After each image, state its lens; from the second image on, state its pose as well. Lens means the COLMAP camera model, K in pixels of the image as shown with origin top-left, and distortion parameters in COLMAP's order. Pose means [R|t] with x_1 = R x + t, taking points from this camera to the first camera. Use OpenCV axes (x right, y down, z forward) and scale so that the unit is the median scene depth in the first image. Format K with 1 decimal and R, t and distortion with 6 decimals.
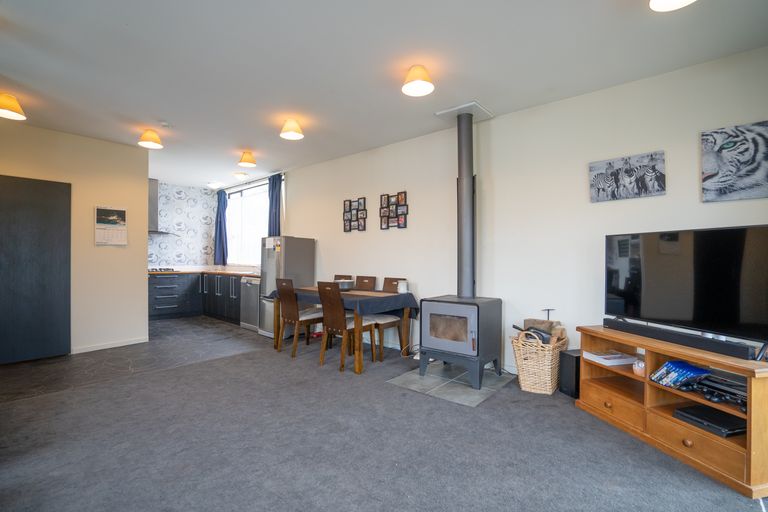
lens RADIAL K [[352.9, 0, 383.2], [0, 352.9, 254.9], [0, 0, 1]] dist [-0.043939, 0.003995]
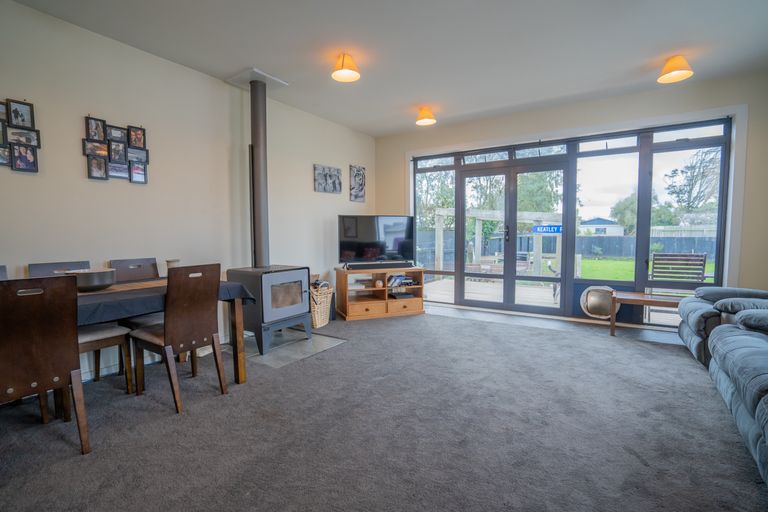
lens RADIAL K [[352.9, 0, 384.5], [0, 352.9, 257.7], [0, 0, 1]] dist [-0.043939, 0.003995]
pose [[-0.126222, -0.060372, 0.990163, -0.843577], [0.009262, 0.998031, 0.062032, 0.035446], [-0.991959, 0.017001, -0.125414, 0.819471]]
